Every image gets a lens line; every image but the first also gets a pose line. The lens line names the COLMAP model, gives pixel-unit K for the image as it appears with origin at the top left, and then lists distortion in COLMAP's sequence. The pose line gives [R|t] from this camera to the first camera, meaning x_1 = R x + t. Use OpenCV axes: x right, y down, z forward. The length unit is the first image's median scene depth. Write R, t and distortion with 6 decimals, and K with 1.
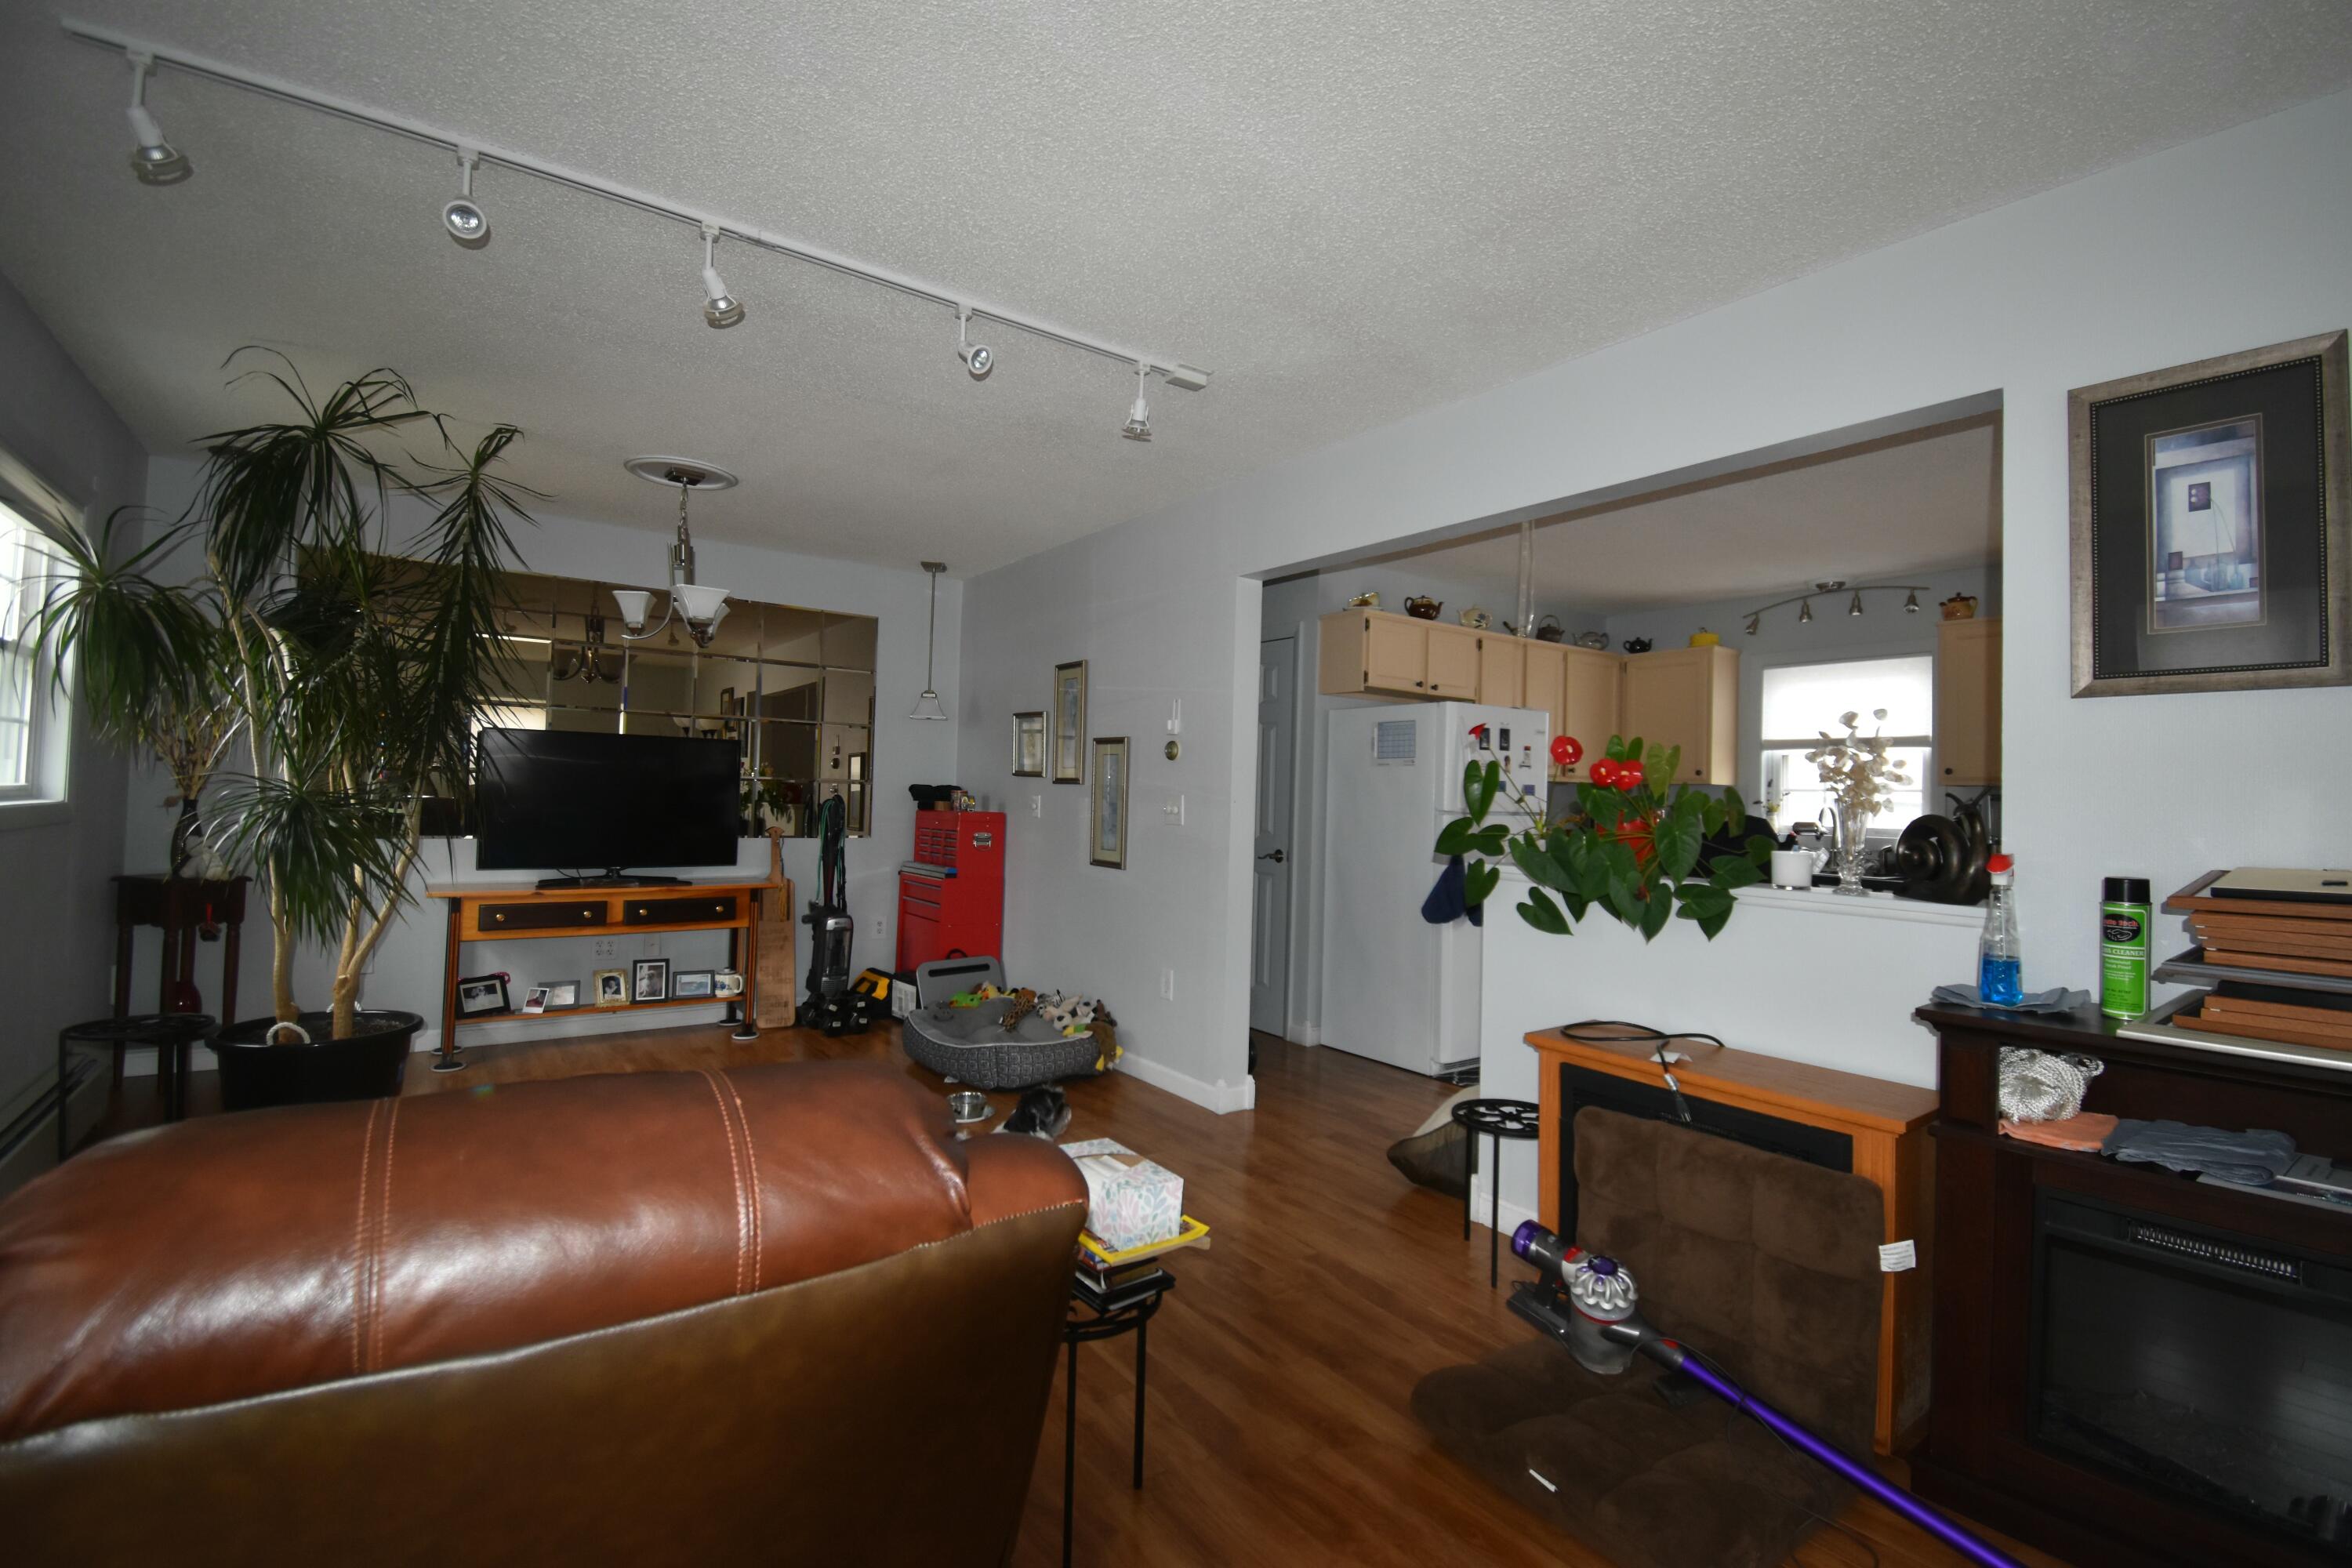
lens RADIAL K [[1042.8, 0, 1191.6], [0, 1042.8, 772.9], [0, 0, 1]] dist [0.028025, -0.028709]
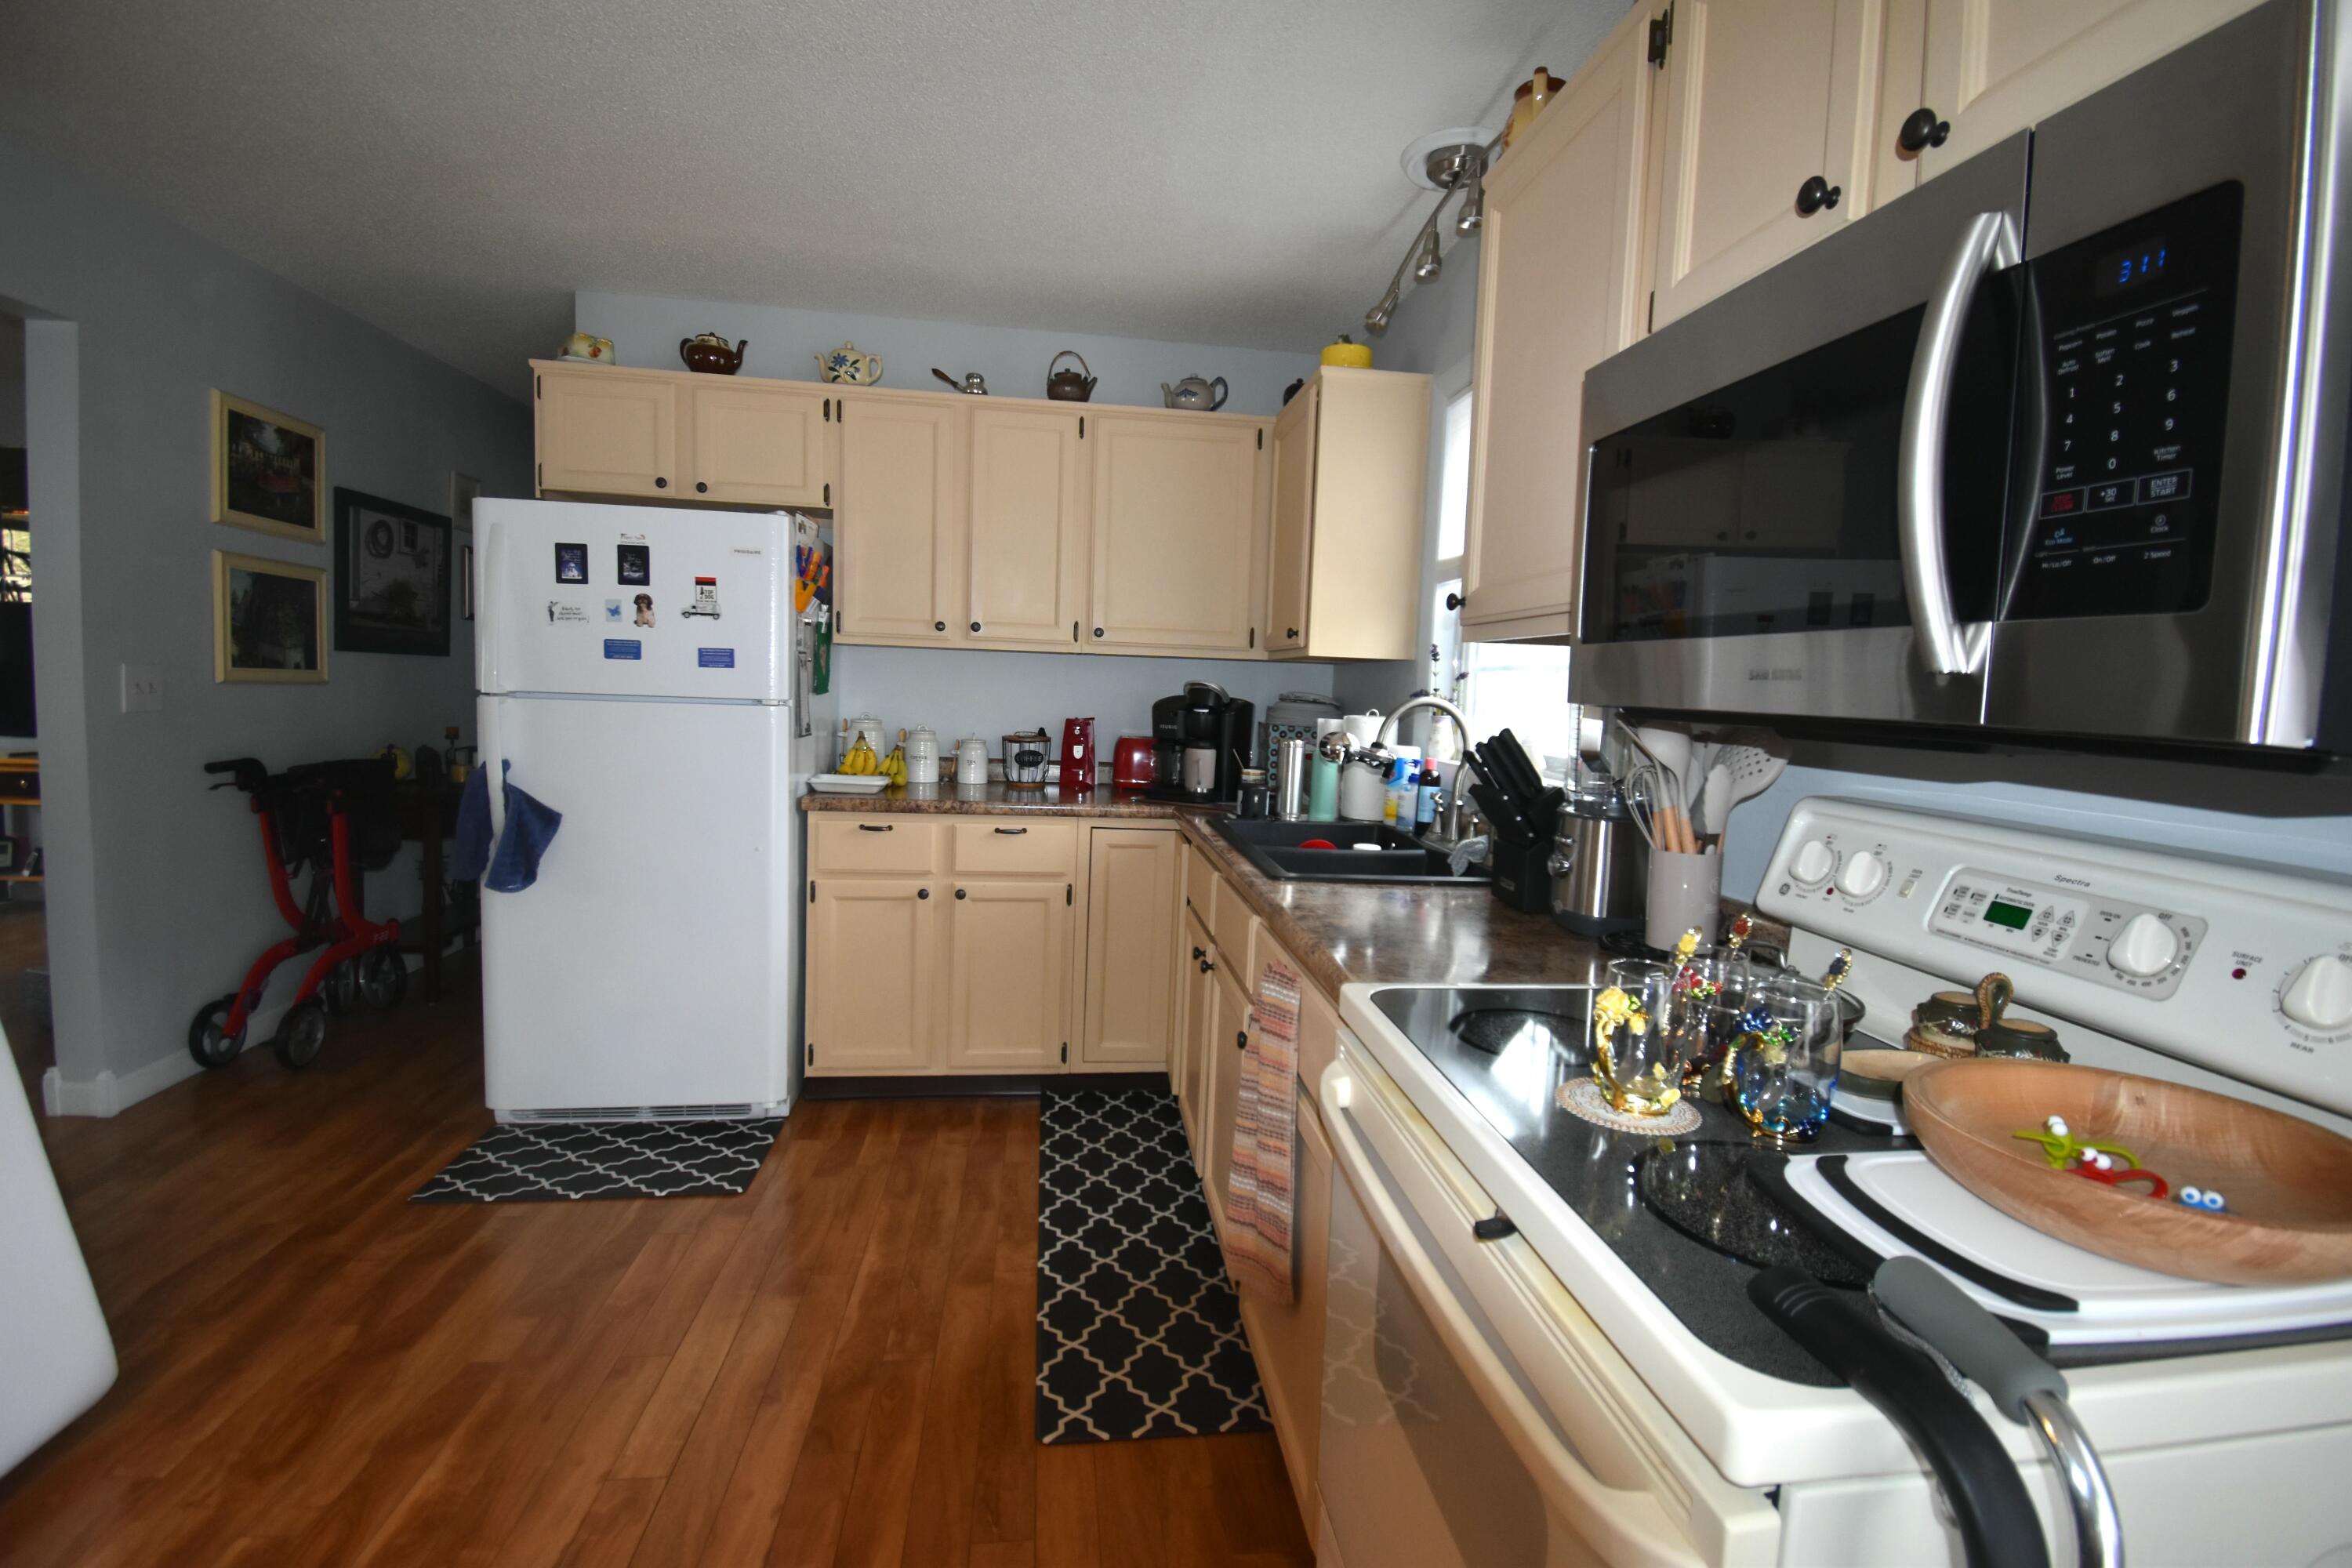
lens RADIAL K [[1042.8, 0, 1191.6], [0, 1042.8, 772.9], [0, 0, 1]] dist [0.028025, -0.028709]
pose [[0.876681, 0.048325, -0.478639, 1.213204], [-0.004613, 0.995741, 0.092083, 0.036722], [0.481050, -0.078519, 0.873170, 0.945813]]
